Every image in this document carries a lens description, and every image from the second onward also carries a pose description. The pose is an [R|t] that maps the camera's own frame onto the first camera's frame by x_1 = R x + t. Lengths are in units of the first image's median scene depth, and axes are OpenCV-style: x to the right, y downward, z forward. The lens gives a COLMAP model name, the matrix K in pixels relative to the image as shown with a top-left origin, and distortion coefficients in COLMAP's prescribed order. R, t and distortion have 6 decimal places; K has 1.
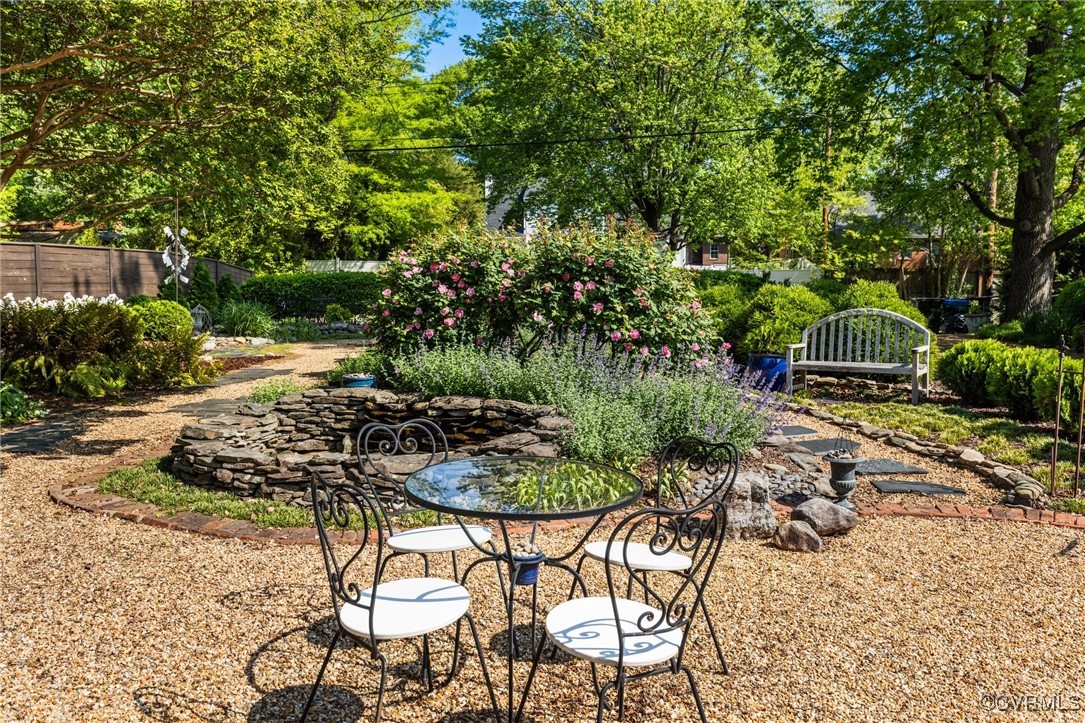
lens RADIAL K [[941.4, 0, 542.5], [0, 941.4, 361.5], [0, 0, 1]] dist [0.006947, 0.001105]
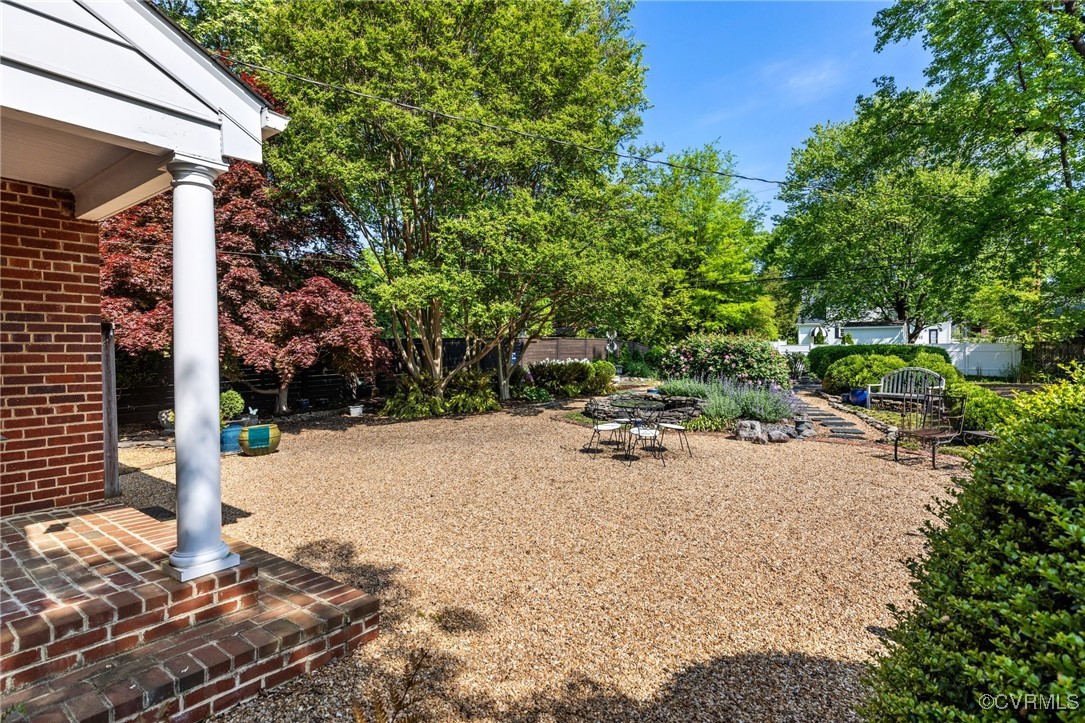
lens RADIAL K [[551.0, 0, 542.5], [0, 551.0, 361.5], [0, 0, 1]] dist [0.000351, -0.000204]
pose [[0.862261, 0.005466, -0.506435, 0.261782], [-0.037682, 0.997863, -0.053387, 0.024800], [0.505061, 0.065117, 0.860624, -0.423282]]
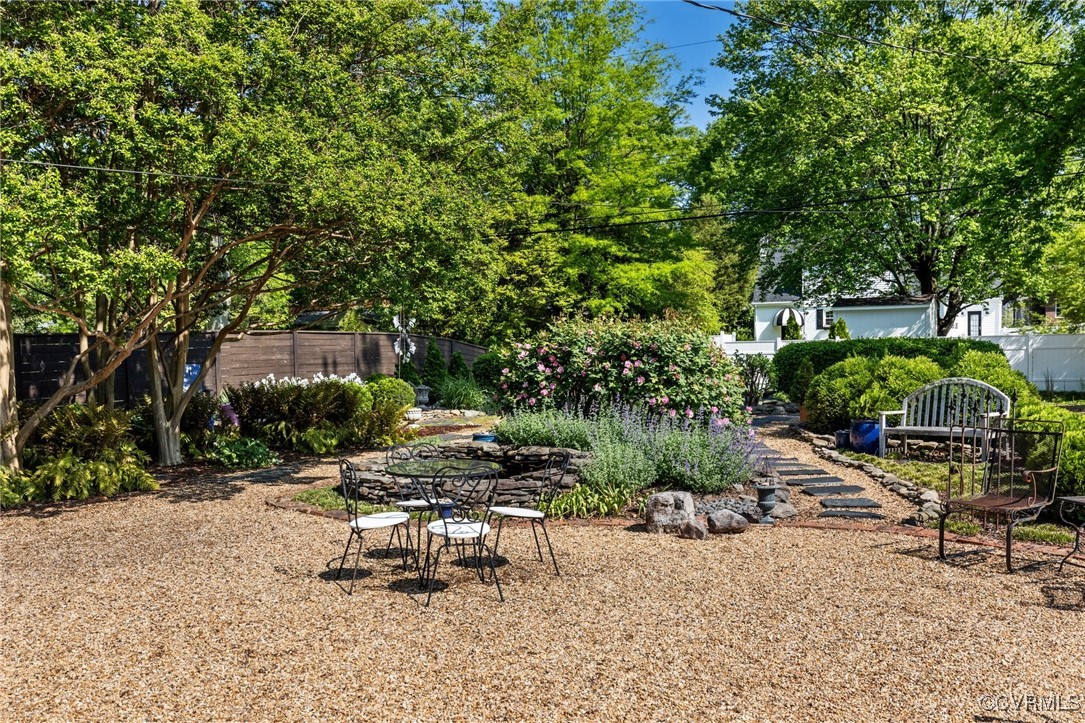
lens RADIAL K [[1077.7, 0, 539.1], [0, 1077.7, 439.7], [0, 0, 1]] dist [0.008090, -0.019488]
pose [[0.957509, 0.003989, -0.288377, 0.246358], [-0.004928, 0.999985, -0.002529, 0.021210], [0.288363, 0.003842, 0.957514, -0.339456]]
